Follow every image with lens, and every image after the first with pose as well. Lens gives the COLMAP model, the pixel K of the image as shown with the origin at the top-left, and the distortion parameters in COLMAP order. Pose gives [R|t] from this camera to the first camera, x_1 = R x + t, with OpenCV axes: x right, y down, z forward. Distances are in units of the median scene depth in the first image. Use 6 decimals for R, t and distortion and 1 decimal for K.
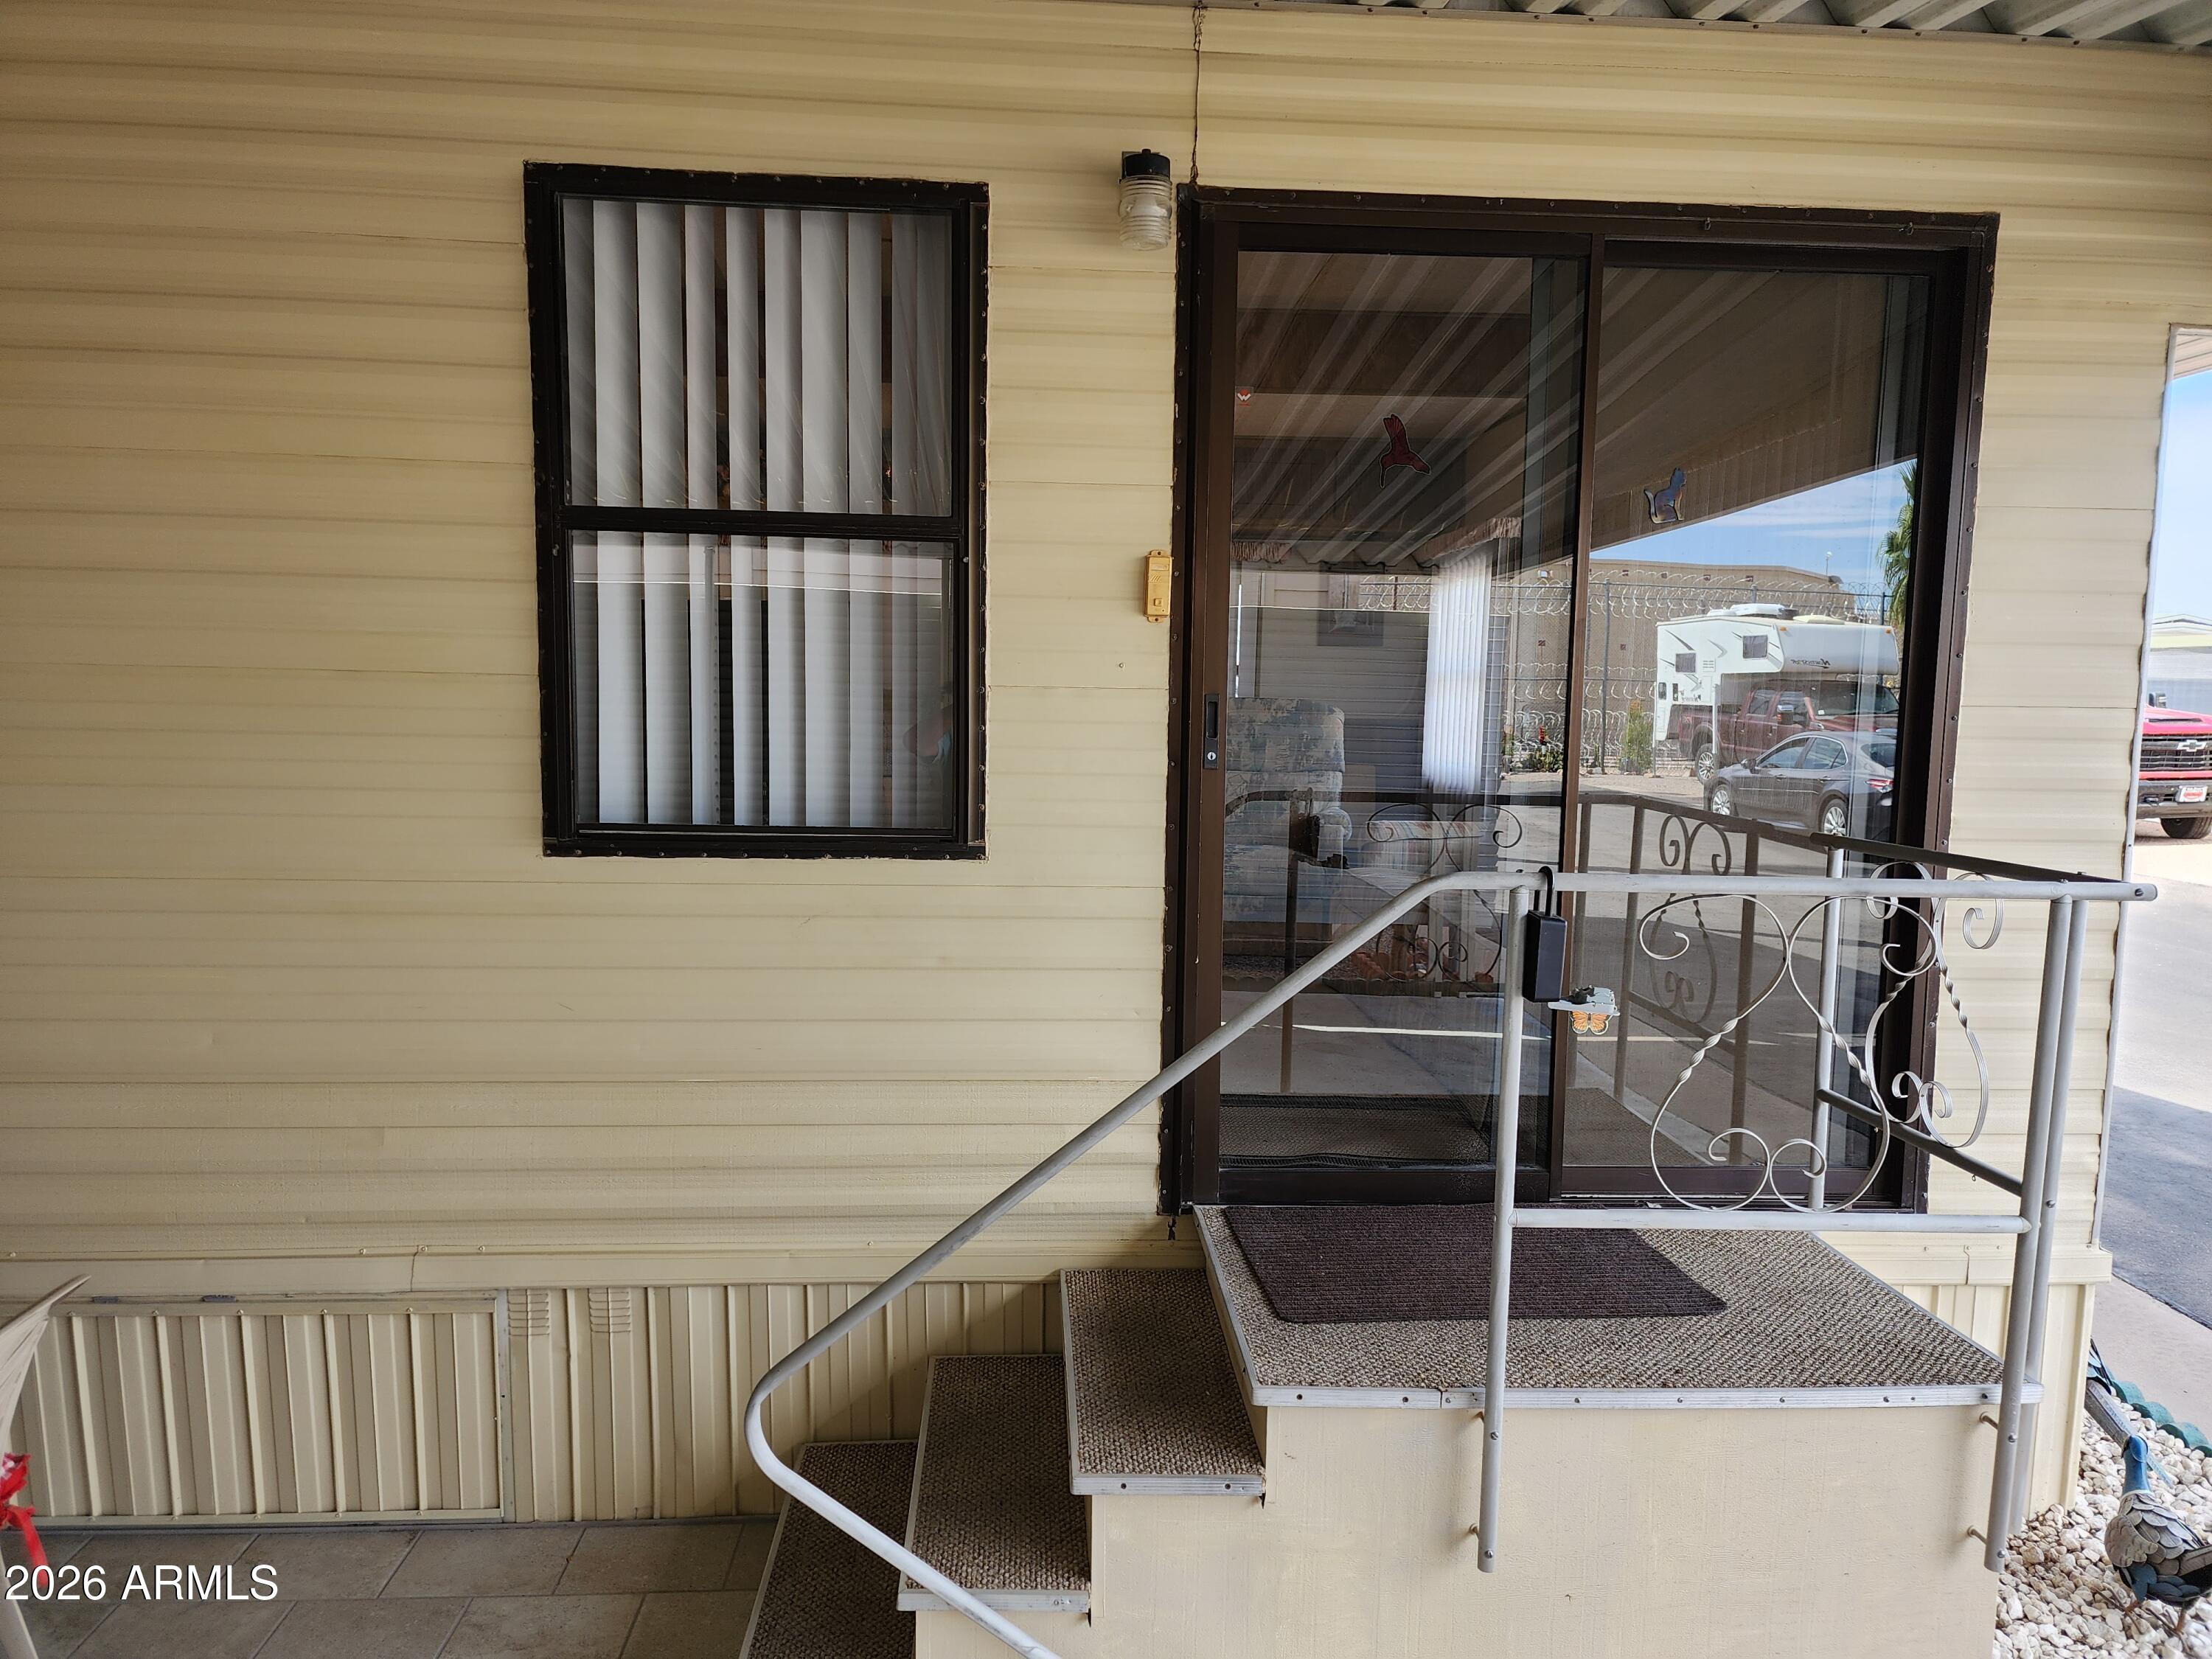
lens RADIAL K [[1449.5, 0, 1098.1], [0, 1449.5, 840.1], [0, 0, 1]] dist [0.100778, -0.085126]
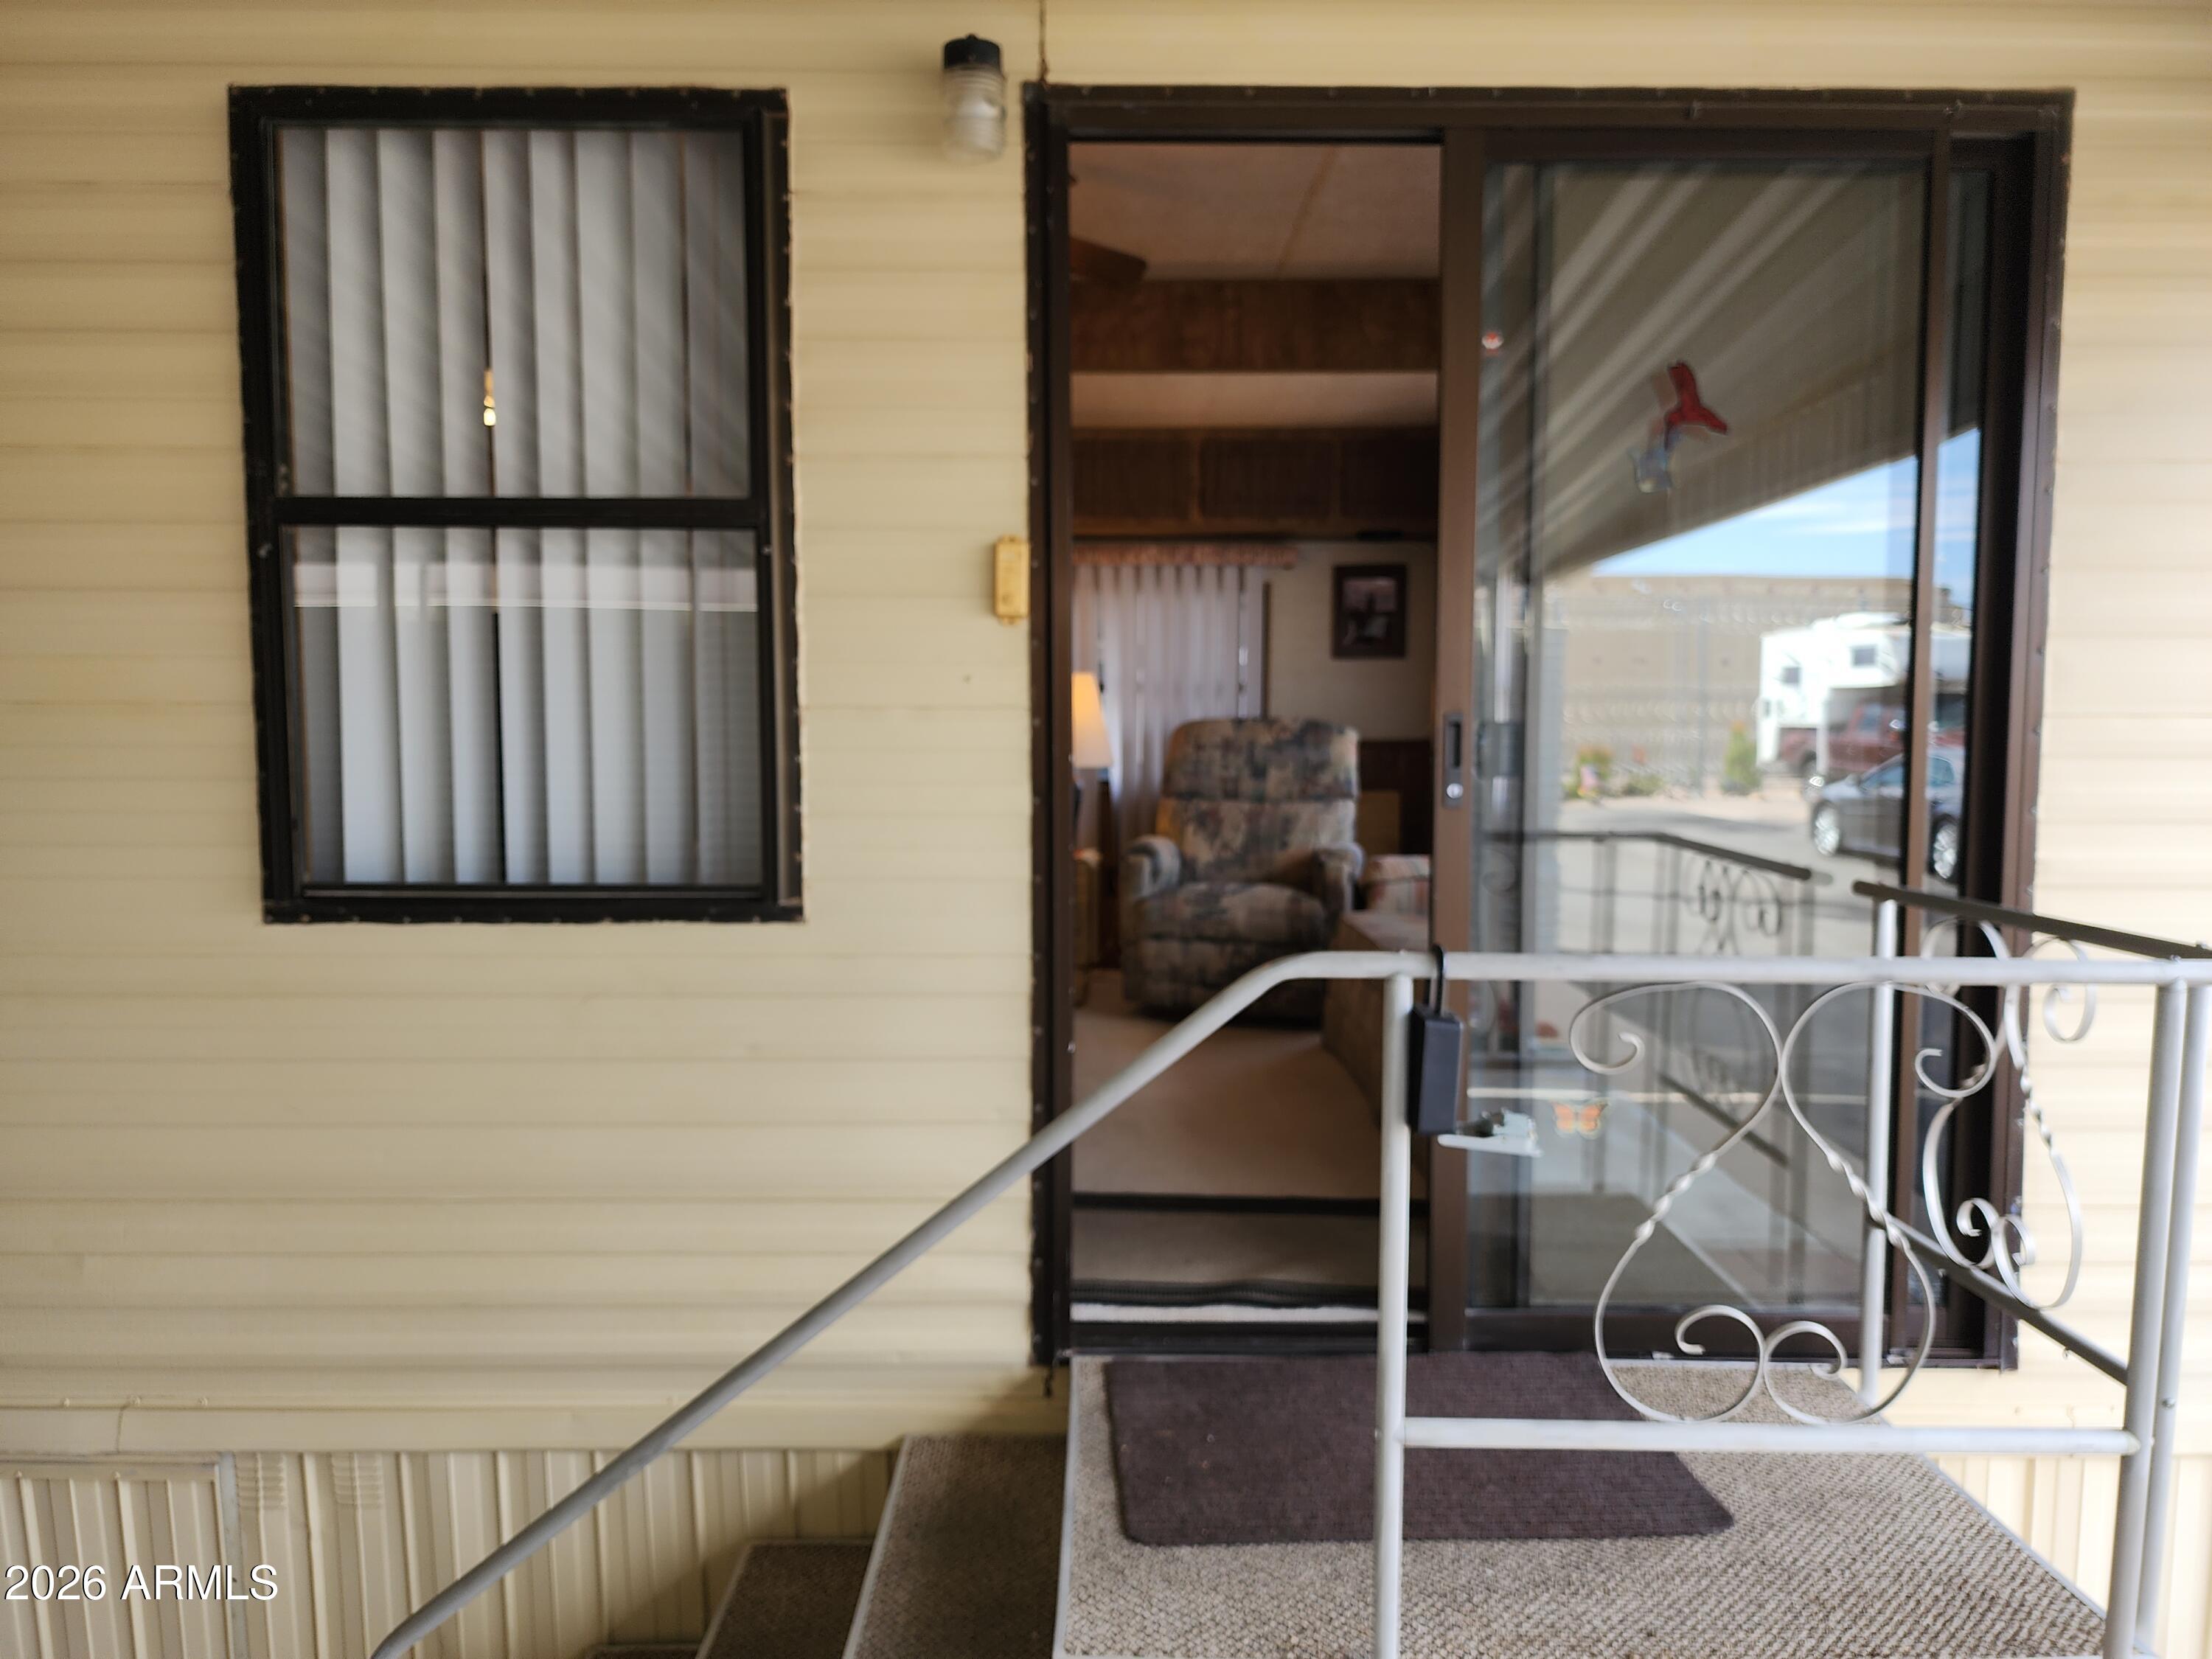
lens RADIAL K [[1473.7, 0, 1106.0], [0, 1473.7, 829.5], [0, 0, 1]] dist [0.072179, -0.064072]
pose [[0.998238, -0.010873, -0.058329, 0.138463], [0.009444, 0.999650, -0.024725, -0.016326], [0.058578, 0.024131, 0.997991, 0.192591]]
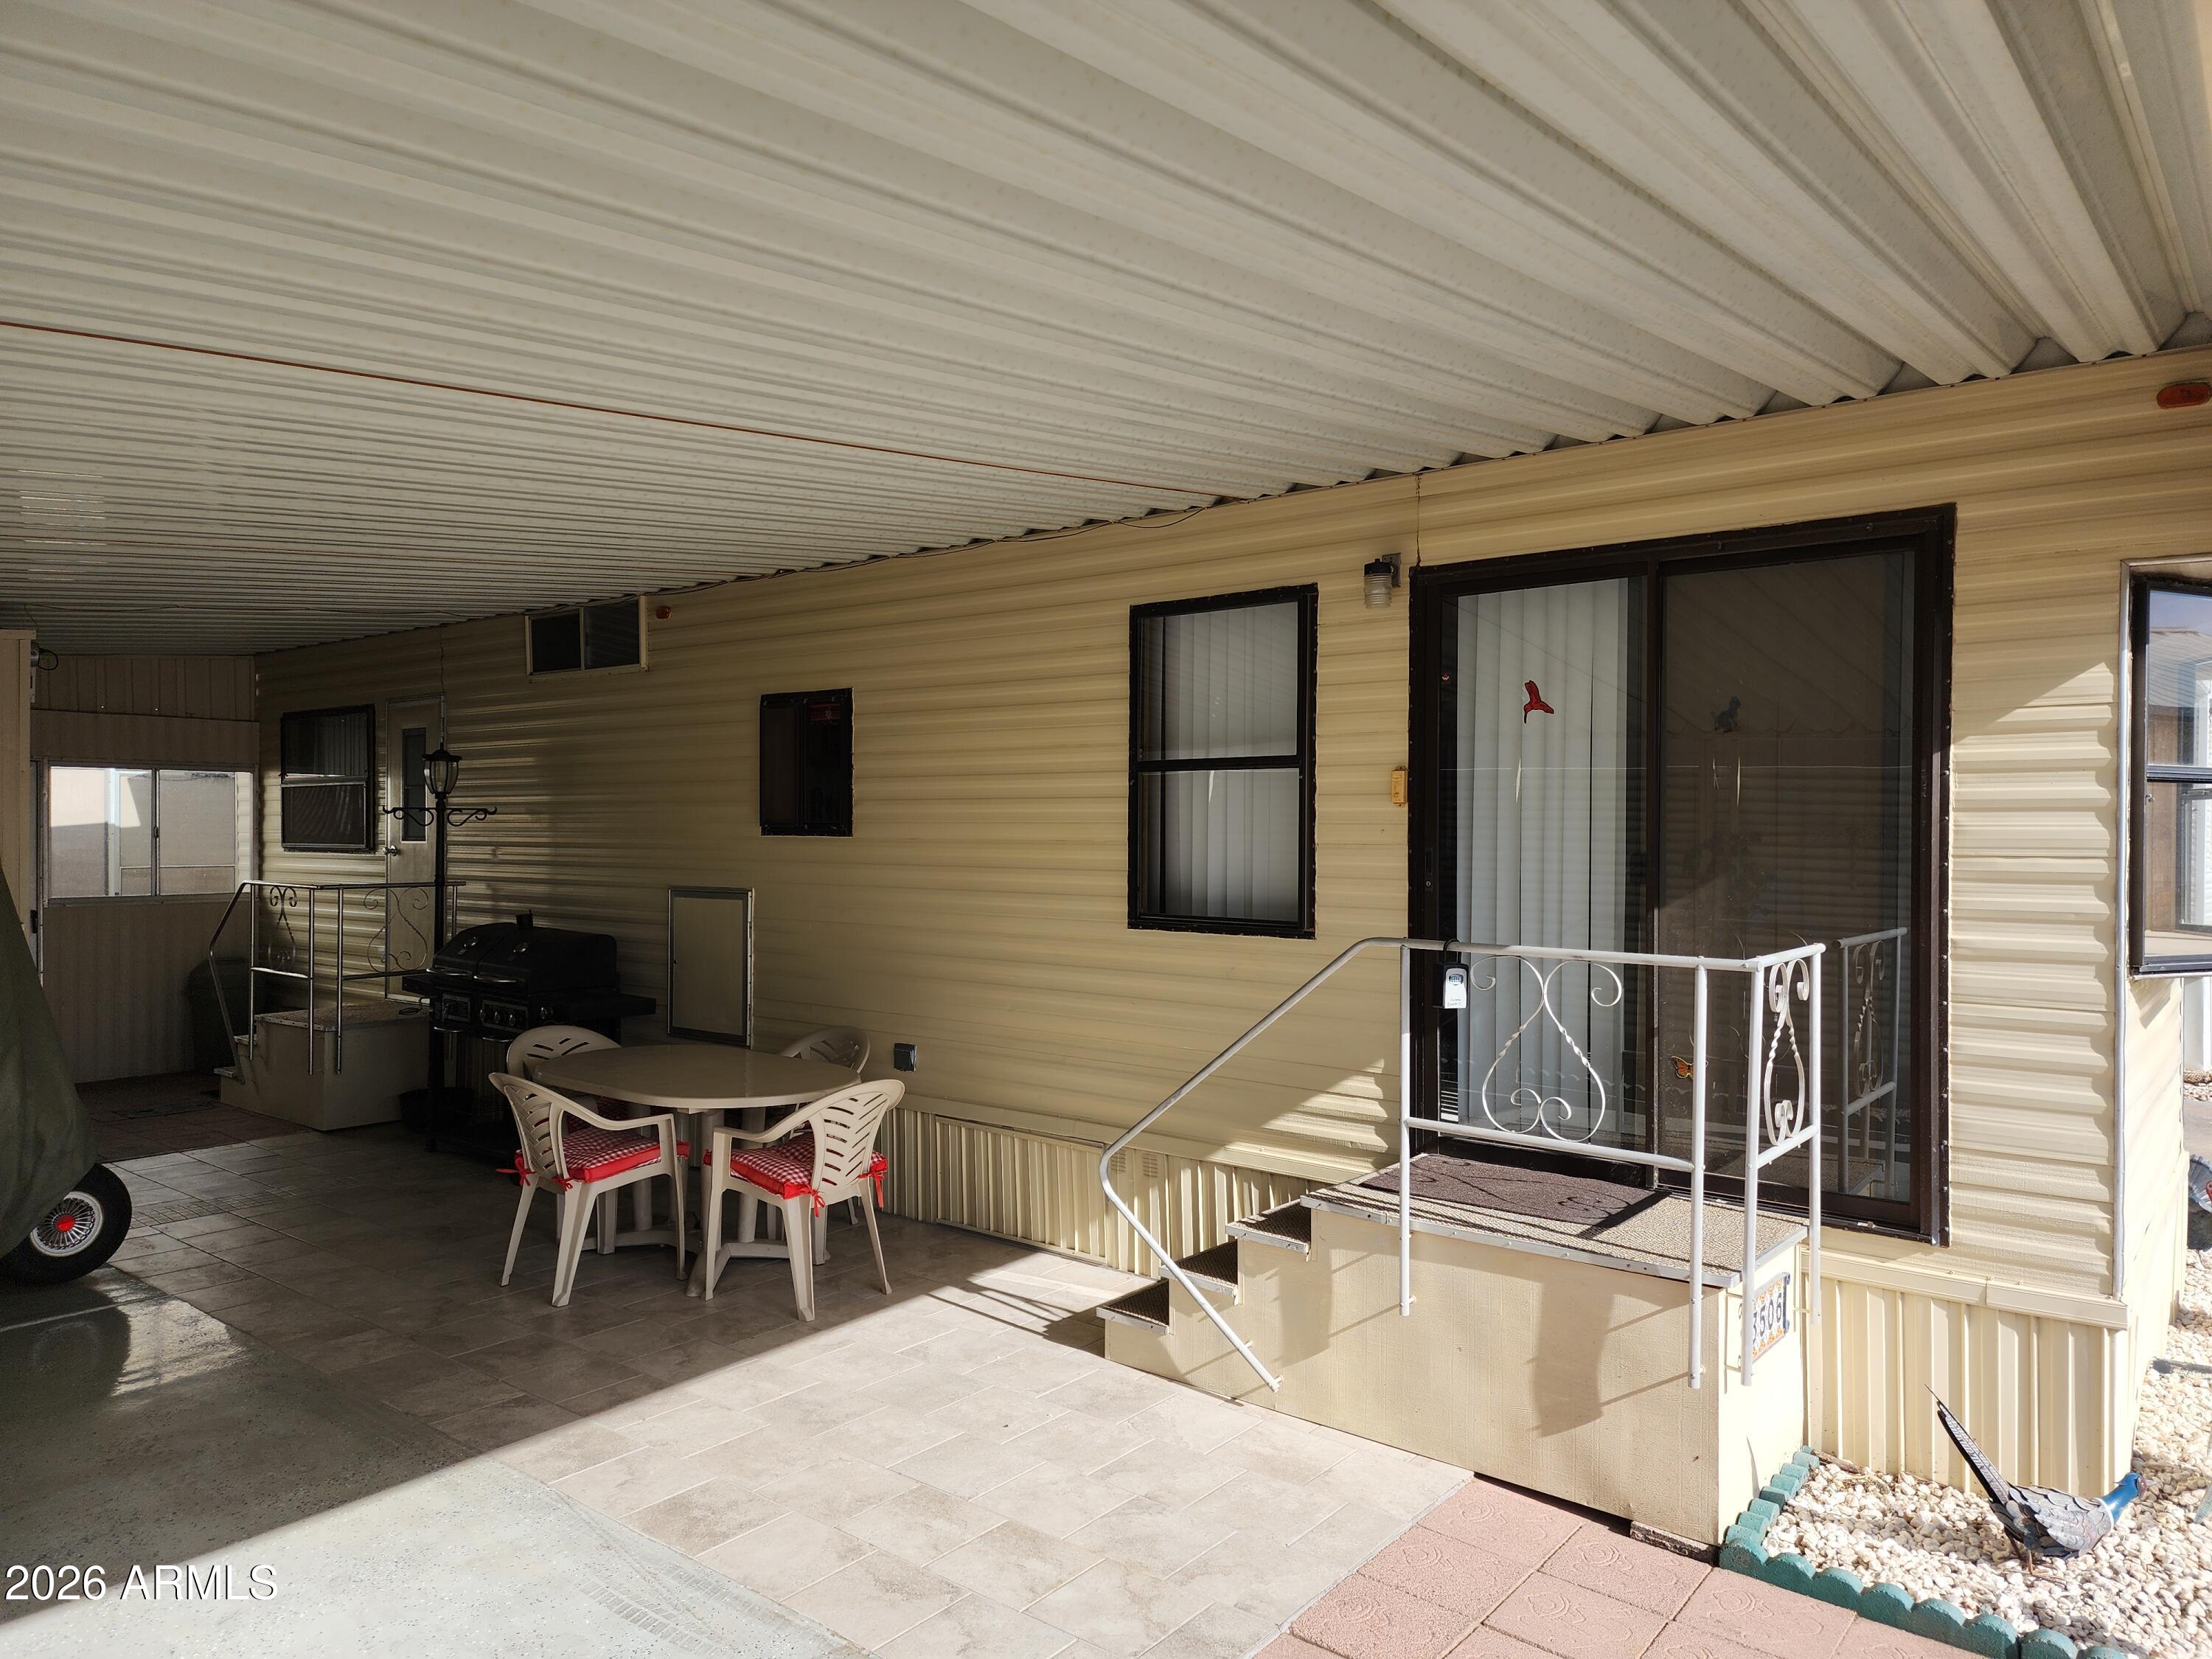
lens RADIAL K [[1473.7, 0, 1106.0], [0, 1473.7, 829.5], [0, 0, 1]] dist [0.072179, -0.064072]
pose [[0.743130, -0.016424, -0.668946, 0.954918], [-0.055448, 0.994749, -0.086020, 0.047510], [0.666846, 0.101016, 0.738317, -0.534518]]
